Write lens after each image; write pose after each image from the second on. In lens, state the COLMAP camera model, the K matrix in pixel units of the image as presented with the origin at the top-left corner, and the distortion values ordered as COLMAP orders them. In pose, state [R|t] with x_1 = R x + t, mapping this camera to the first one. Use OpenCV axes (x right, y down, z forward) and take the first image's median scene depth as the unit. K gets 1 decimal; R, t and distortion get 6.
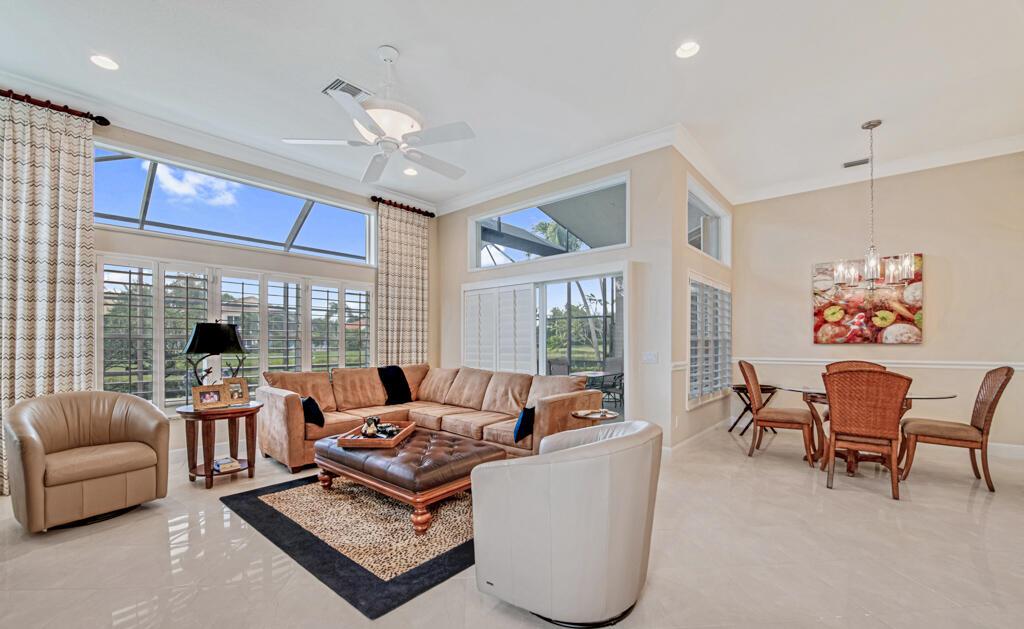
lens RADIAL K [[421.2, 0, 512.6], [0, 421.2, 344.8], [0, 0, 1]] dist [-0.011131, -0.000115]
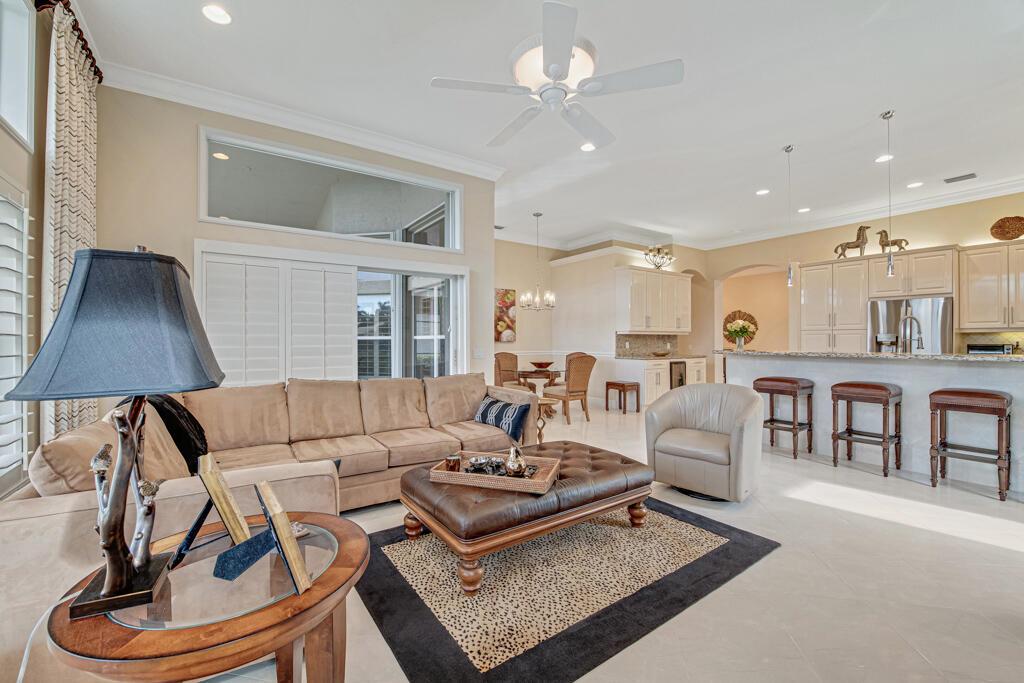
lens RADIAL K [[412.1, 0, 512.0], [0, 412.1, 341.5], [0, 0, 1]] dist [-0.011874, -0.000269]
pose [[0.255488, -0.003209, 0.966807, -0.663441], [0.005628, 0.999982, 0.001832, -0.005656], [-0.966796, 0.004973, 0.255502, 0.539701]]
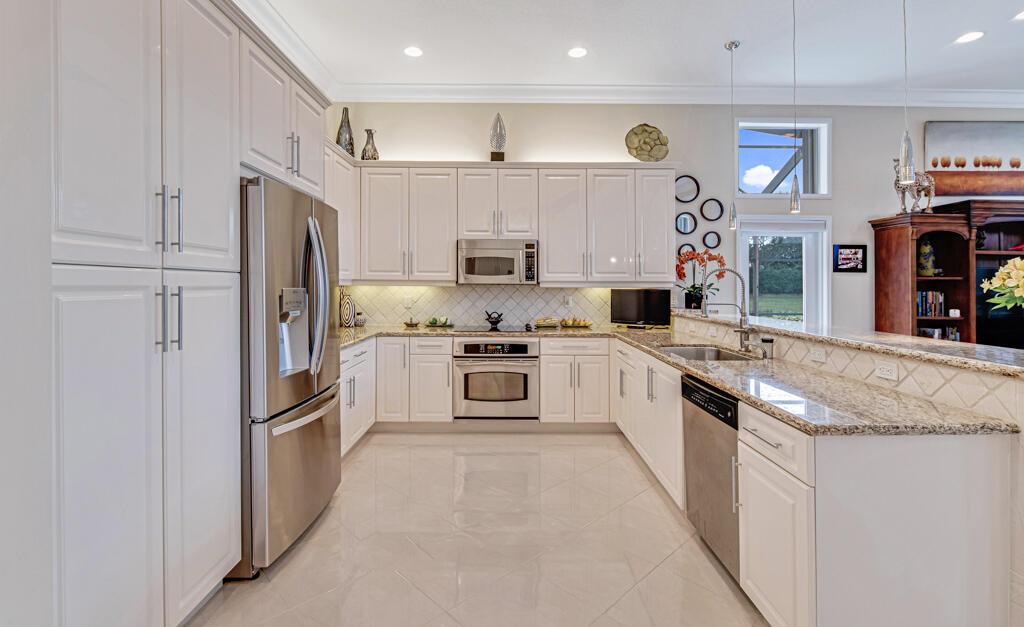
lens RADIAL K [[464.6, 0, 510.8], [0, 464.6, 280.5], [0, 0, 1]] dist [-0.012101, -0.000640]
pose [[-0.758970, -0.009770, -0.651052, 0.906923], [-0.009641, 0.999946, -0.003768, -0.027103], [0.651054, 0.003417, -0.759024, 0.267521]]
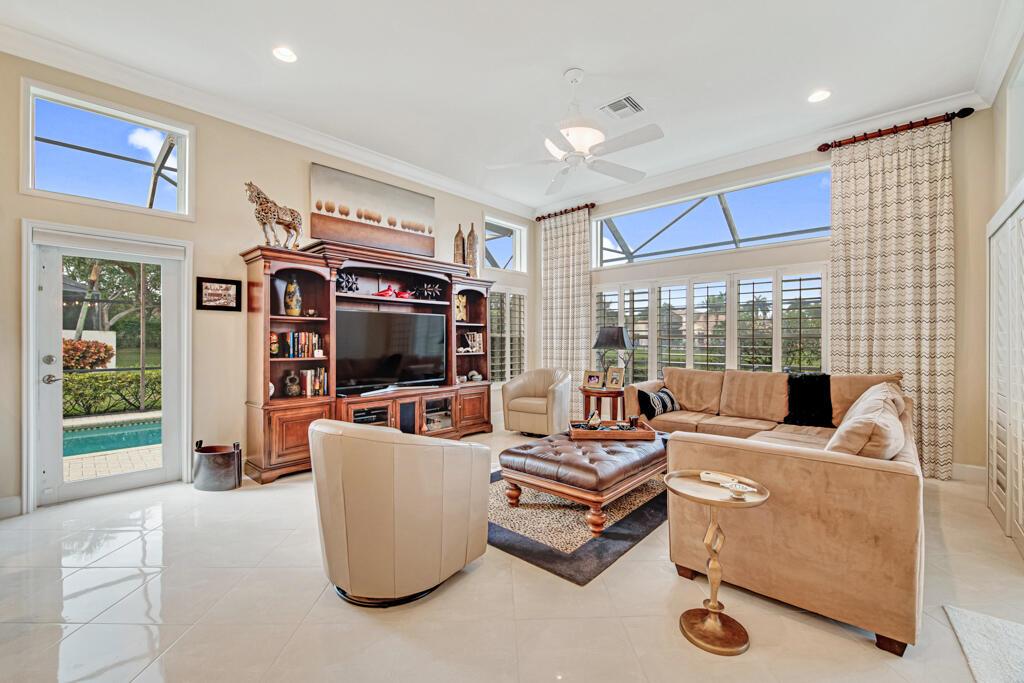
lens RADIAL K [[412.1, 0, 512.0], [0, 412.1, 341.5], [0, 0, 1]] dist [-0.011874, -0.000269]
pose [[-0.032426, 0.001276, -0.999473, 0.474045], [-0.004643, 0.999988, 0.001427, -0.002921], [0.999463, 0.004686, -0.032420, 0.543666]]
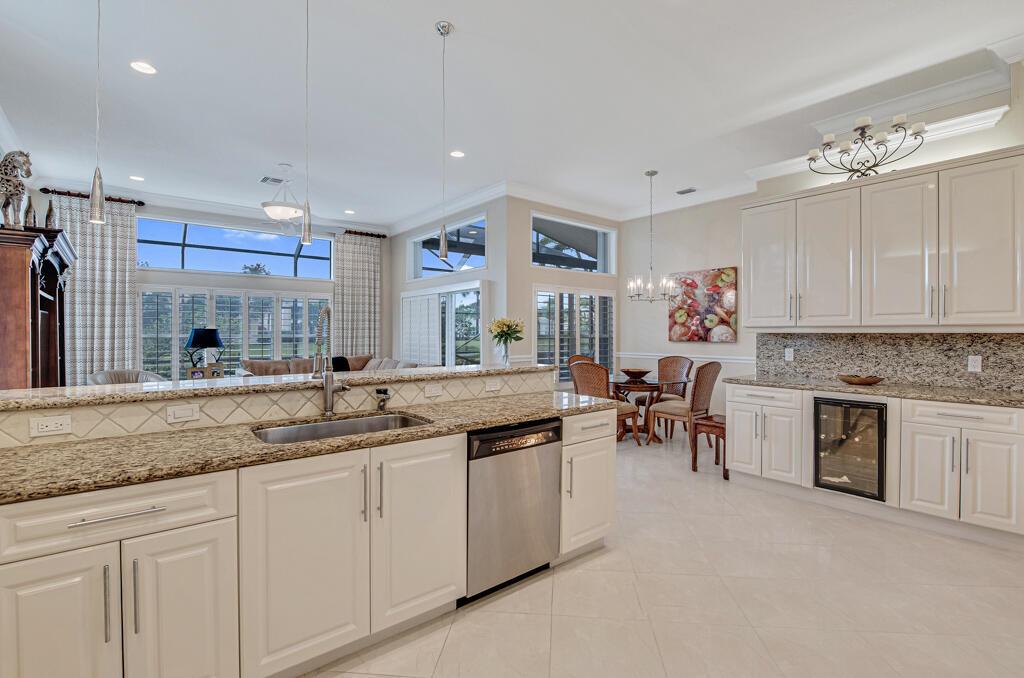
lens RADIAL K [[475.4, 0, 514.0], [0, 475.4, 334.7], [0, 0, 1]] dist [-0.000349, -0.000090]
pose [[0.985622, 0.001763, -0.168958, 0.557313], [-0.001714, 0.999998, 0.000435, -0.022919], [0.168959, -0.000139, 0.985623, -0.424410]]
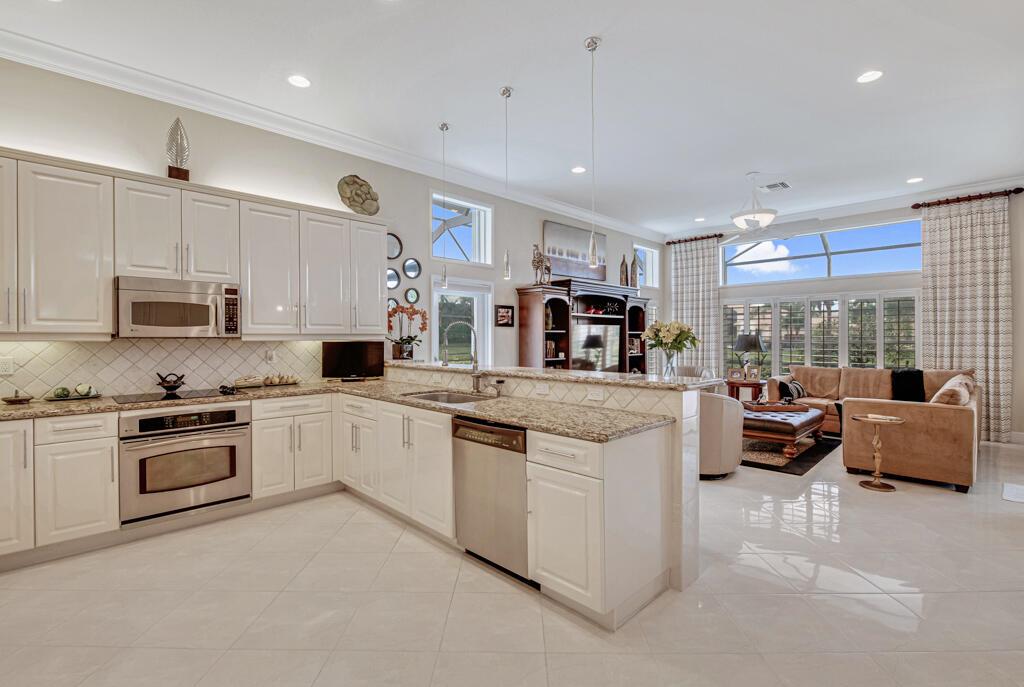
lens RADIAL K [[464.5, 0, 510.3], [0, 464.5, 334.5], [0, 0, 1]] dist [-0.015446, 0.000048]
pose [[-0.080185, -0.005956, -0.996762, 0.995219], [-0.004568, 0.999974, -0.005607, -0.026415], [0.996770, 0.004104, -0.080210, 0.117235]]
